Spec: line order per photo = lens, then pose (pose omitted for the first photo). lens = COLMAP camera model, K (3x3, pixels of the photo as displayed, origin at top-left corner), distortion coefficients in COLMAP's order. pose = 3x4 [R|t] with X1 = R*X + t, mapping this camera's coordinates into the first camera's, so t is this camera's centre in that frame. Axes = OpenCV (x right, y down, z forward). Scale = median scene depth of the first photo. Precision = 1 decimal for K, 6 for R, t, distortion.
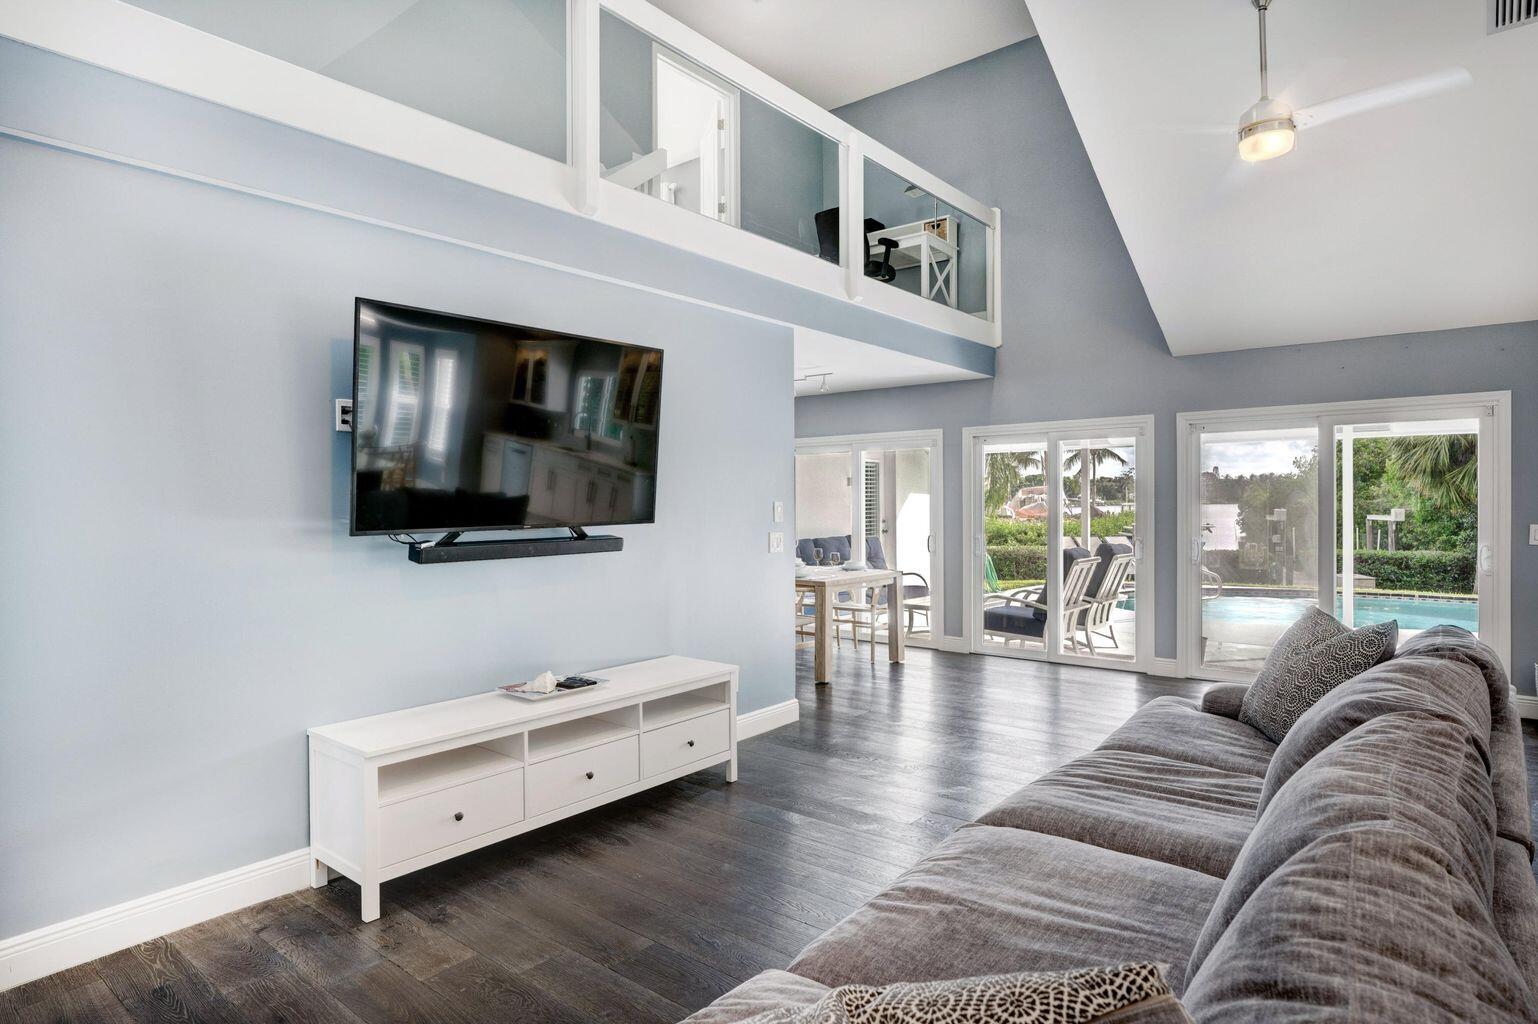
lens RADIAL K [[840.7, 0, 764.5], [0, 840.7, 510.8], [0, 0, 1]] dist [0.000490, 0.000483]
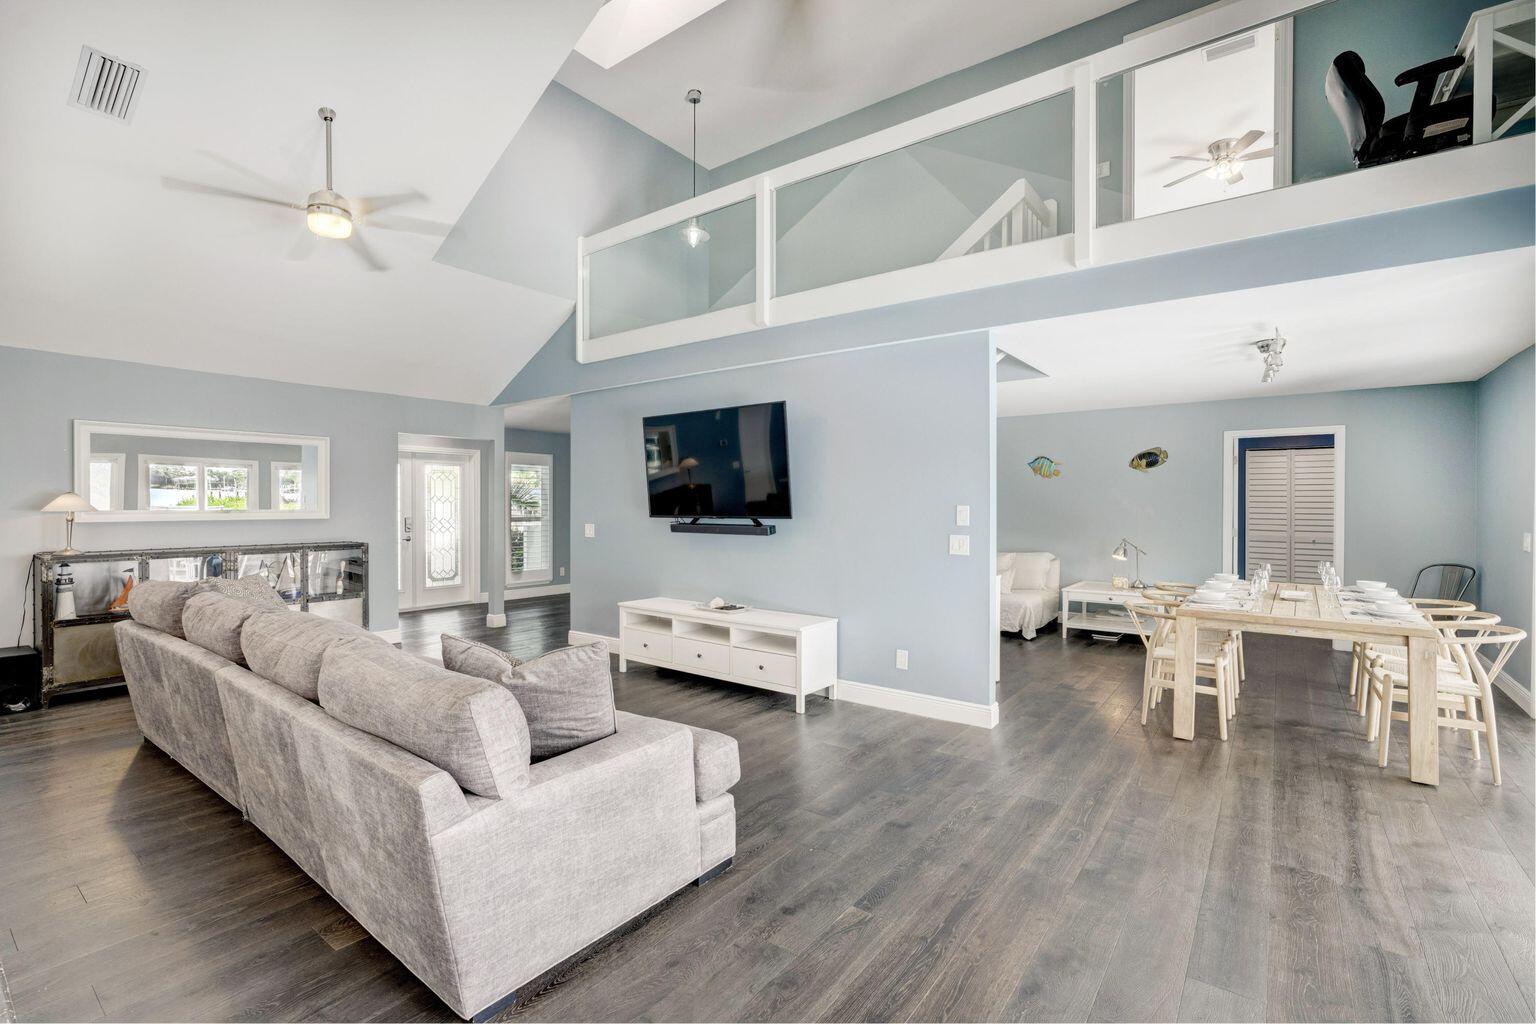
lens RADIAL K [[688.1, 0, 763.8], [0, 688.1, 510.3], [0, 0, 1]] dist [-0.011254, 0.000819]
pose [[0.031217, 0.016291, -0.999380, 1.101586], [-0.014673, 0.999767, 0.015839, -0.019373], [0.999405, 0.014169, 0.031449, 0.945732]]
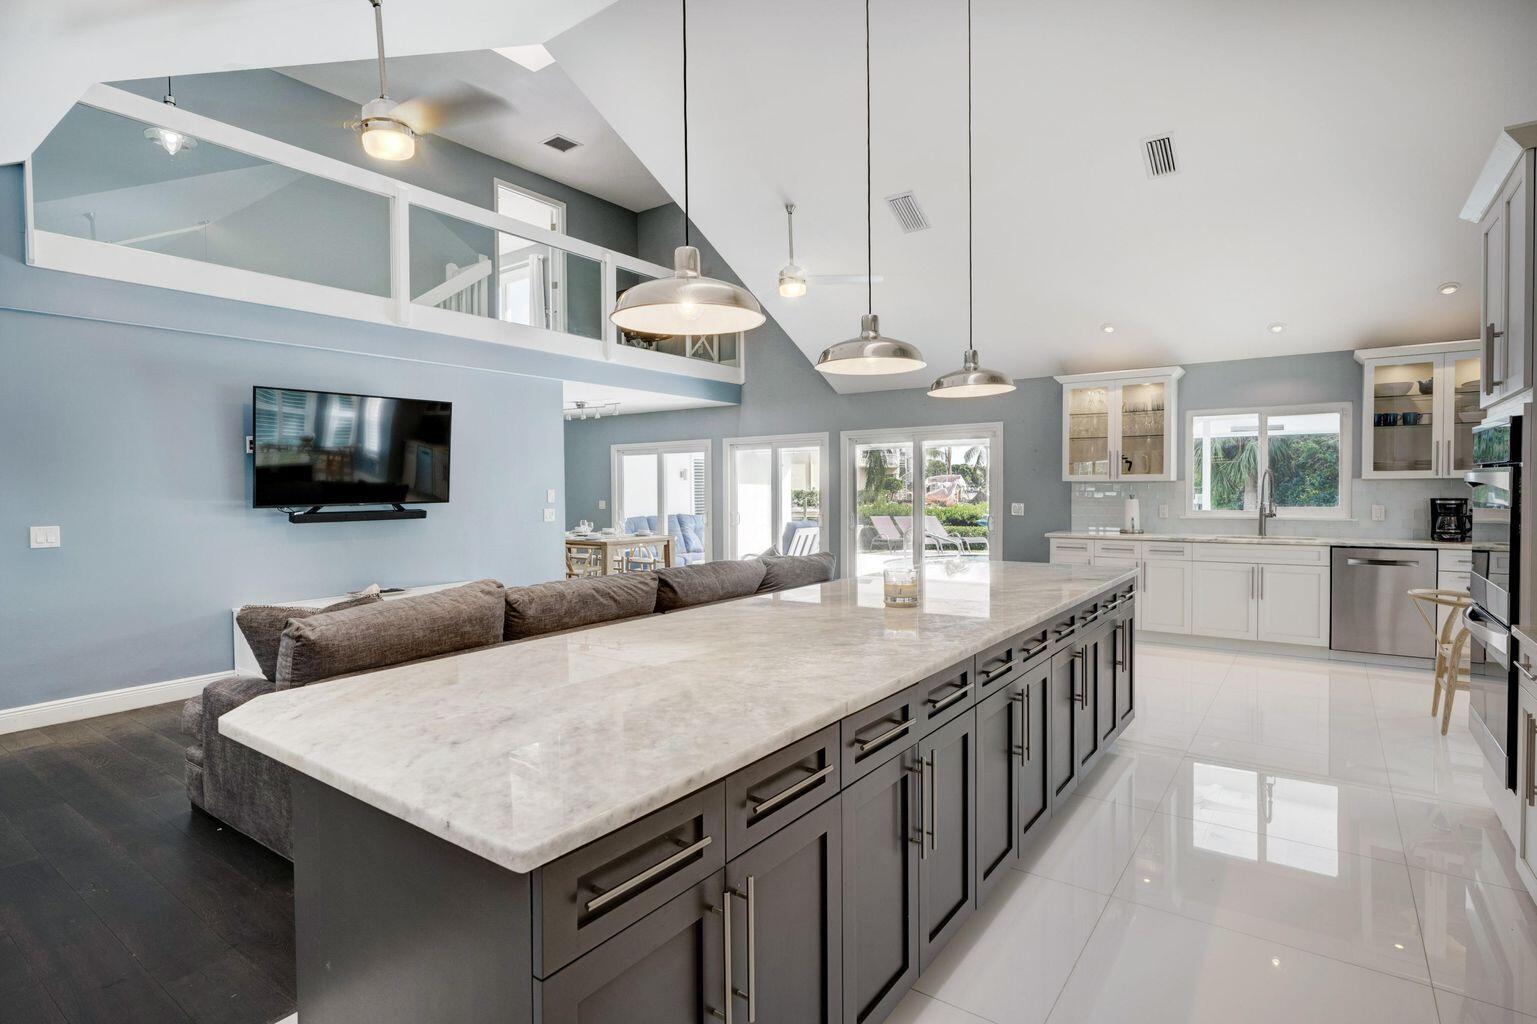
lens RADIAL K [[757.3, 0, 760.3], [0, 757.3, 511.9], [0, 0, 1]] dist [-0.014072, 0.006856]
pose [[0.998778, -0.002356, 0.049371, 0.444107], [0.001358, 0.999794, 0.020237, 0.003565], [-0.049409, -0.020145, 0.998575, -0.595715]]
